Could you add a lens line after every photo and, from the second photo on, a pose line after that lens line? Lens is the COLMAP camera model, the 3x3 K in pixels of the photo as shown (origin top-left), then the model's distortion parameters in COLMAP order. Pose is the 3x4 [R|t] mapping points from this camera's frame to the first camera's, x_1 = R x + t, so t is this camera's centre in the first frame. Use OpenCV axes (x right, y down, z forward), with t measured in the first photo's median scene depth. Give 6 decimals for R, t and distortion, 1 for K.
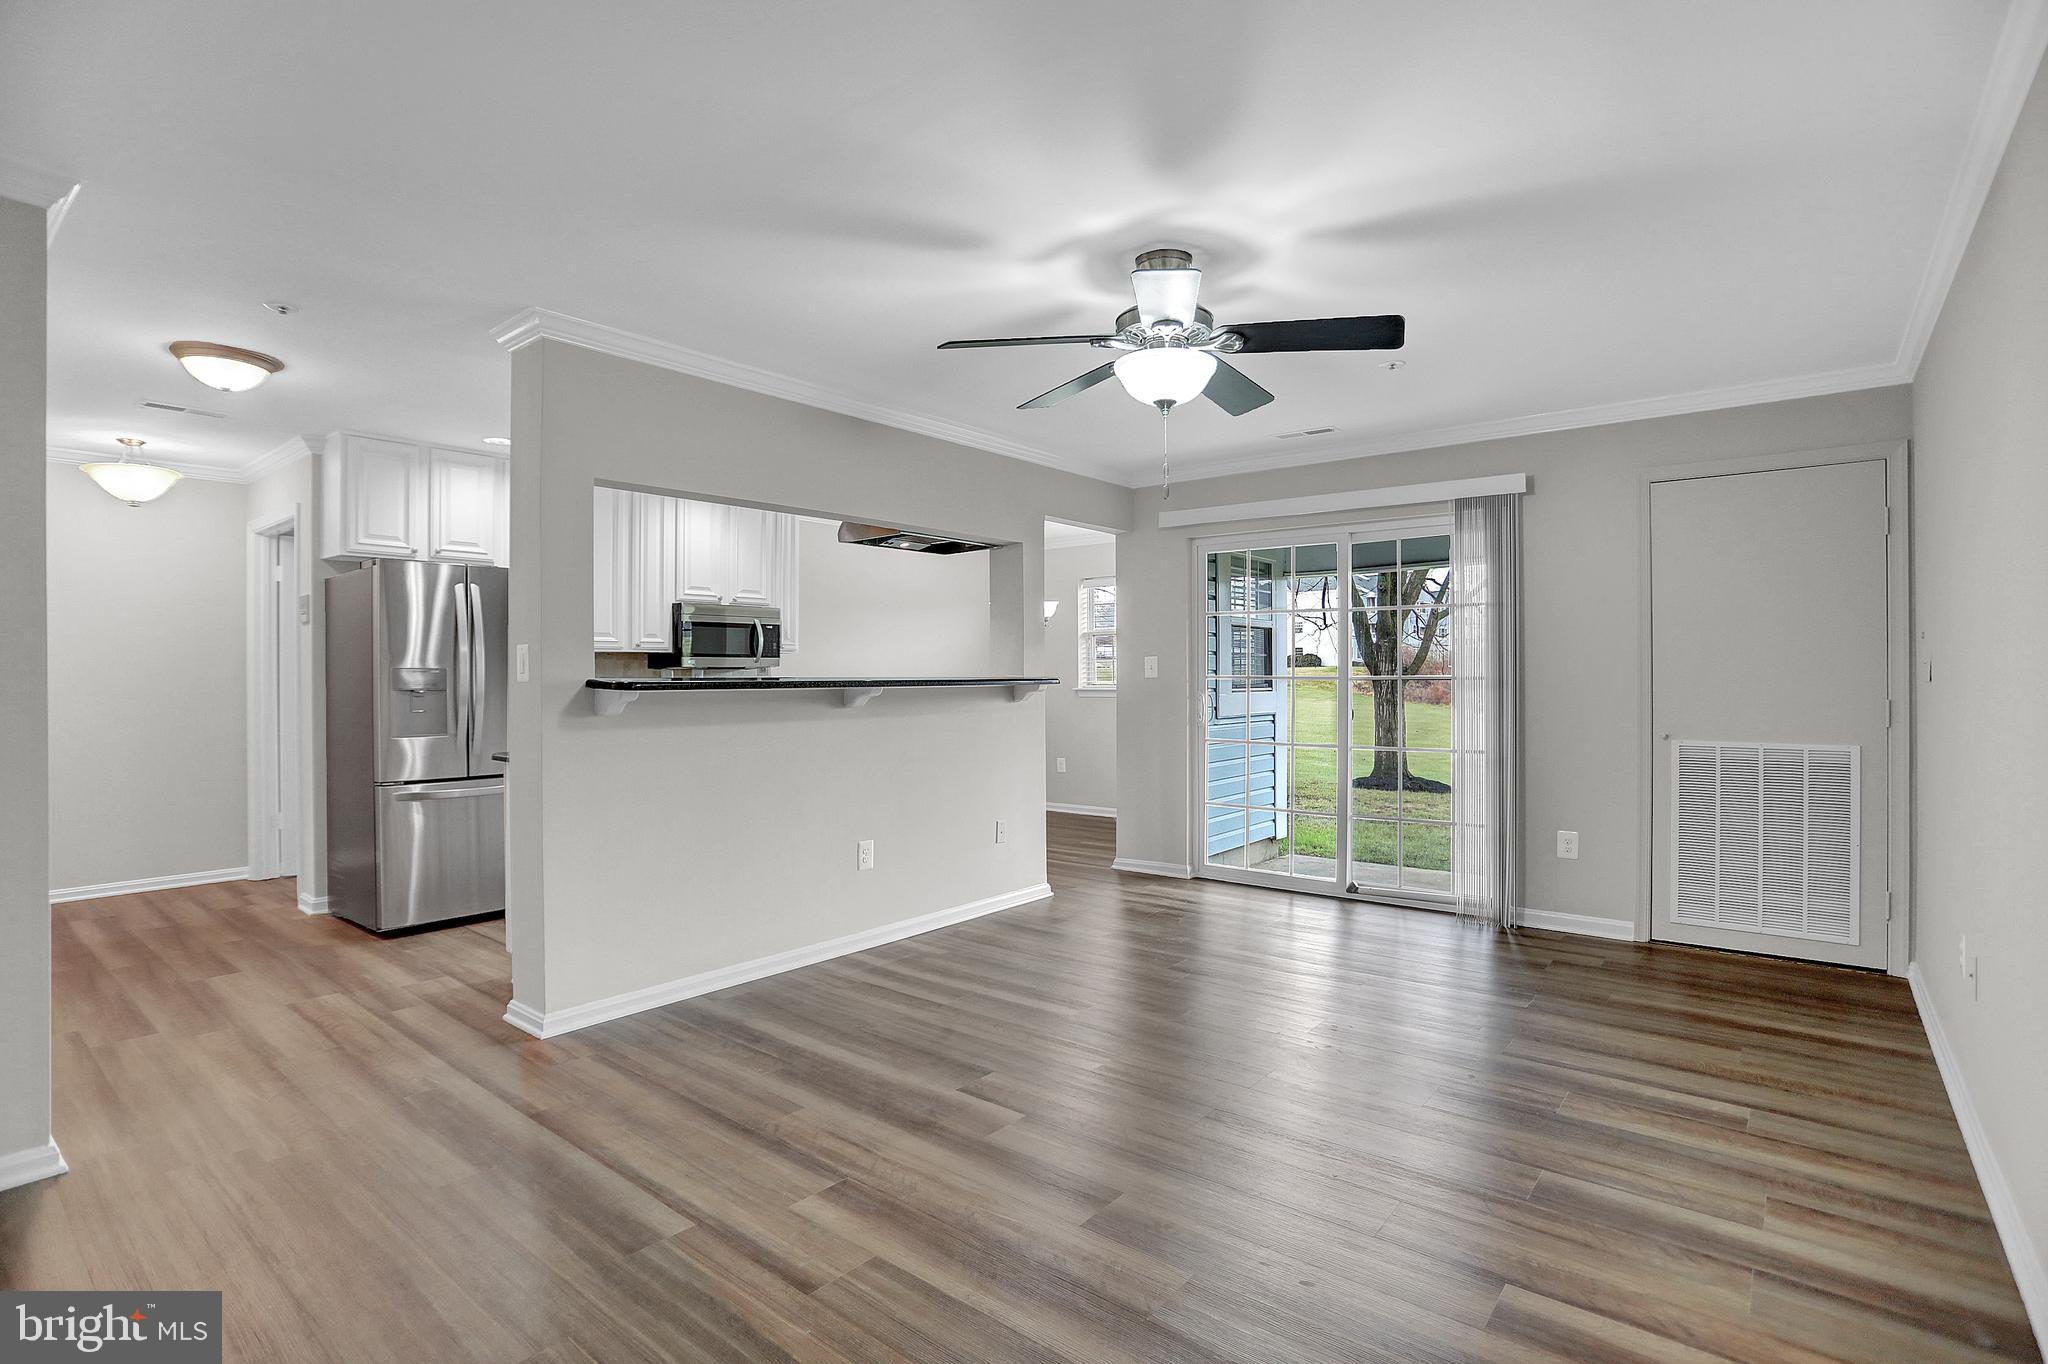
lens RADIAL K [[986.7, 0, 1022.4], [0, 986.7, 681.9], [0, 0, 1]] dist [-0.082400, 0.035293]
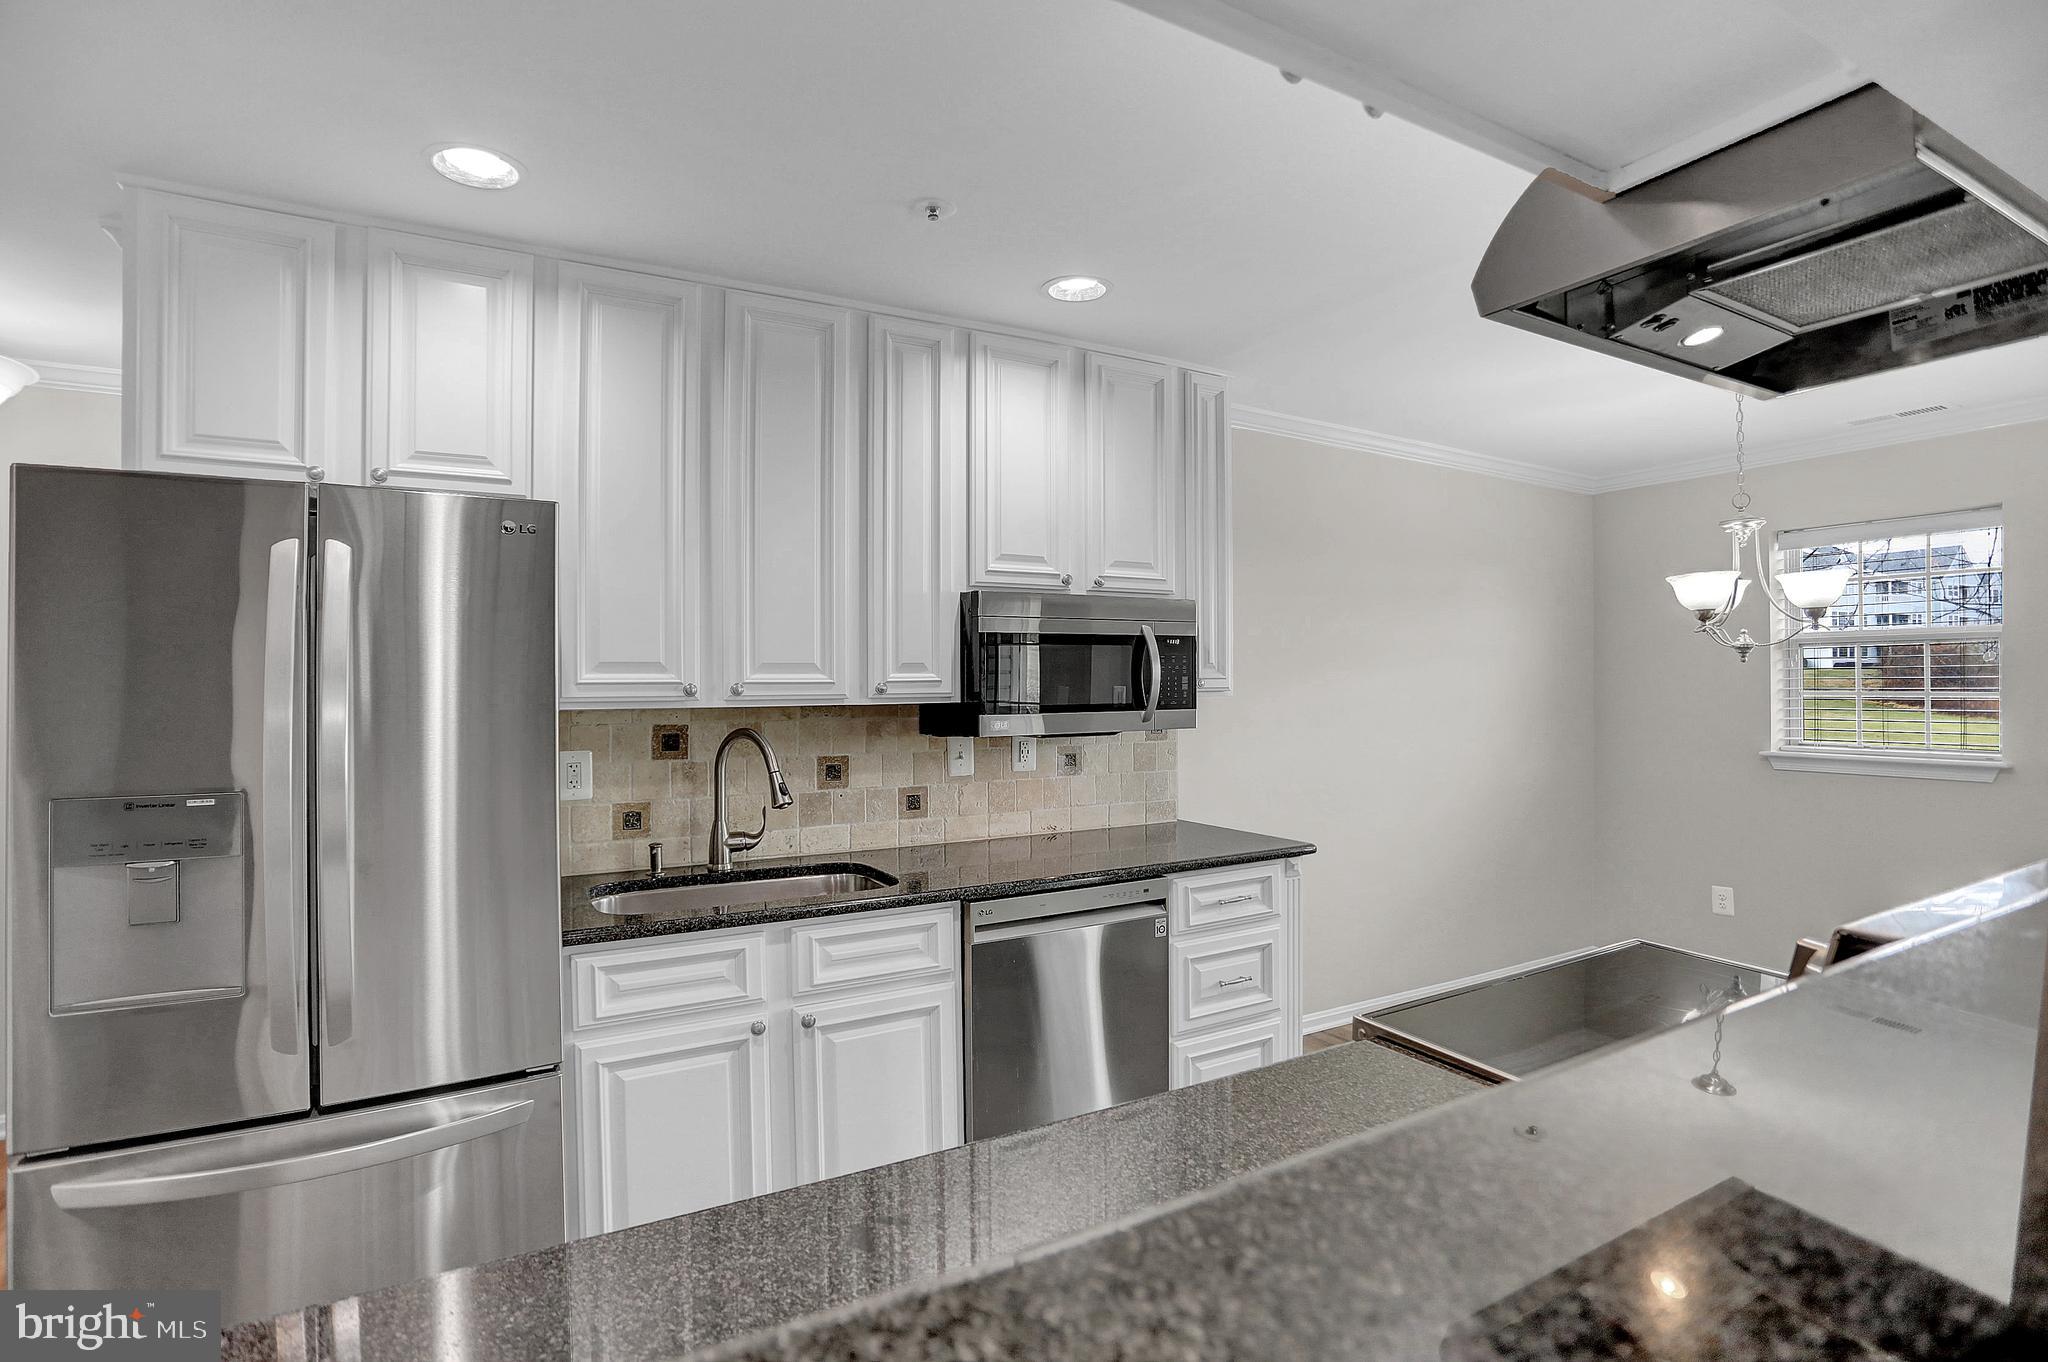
lens RADIAL K [[986.7, 0, 1022.4], [0, 986.7, 680.9], [0, 0, 1]] dist [-0.082400, 0.035293]
pose [[0.932038, -0.009453, -0.362238, -0.260167], [0.004875, 0.999896, -0.013552, -0.052320], [0.362329, 0.010866, 0.931987, 0.906670]]
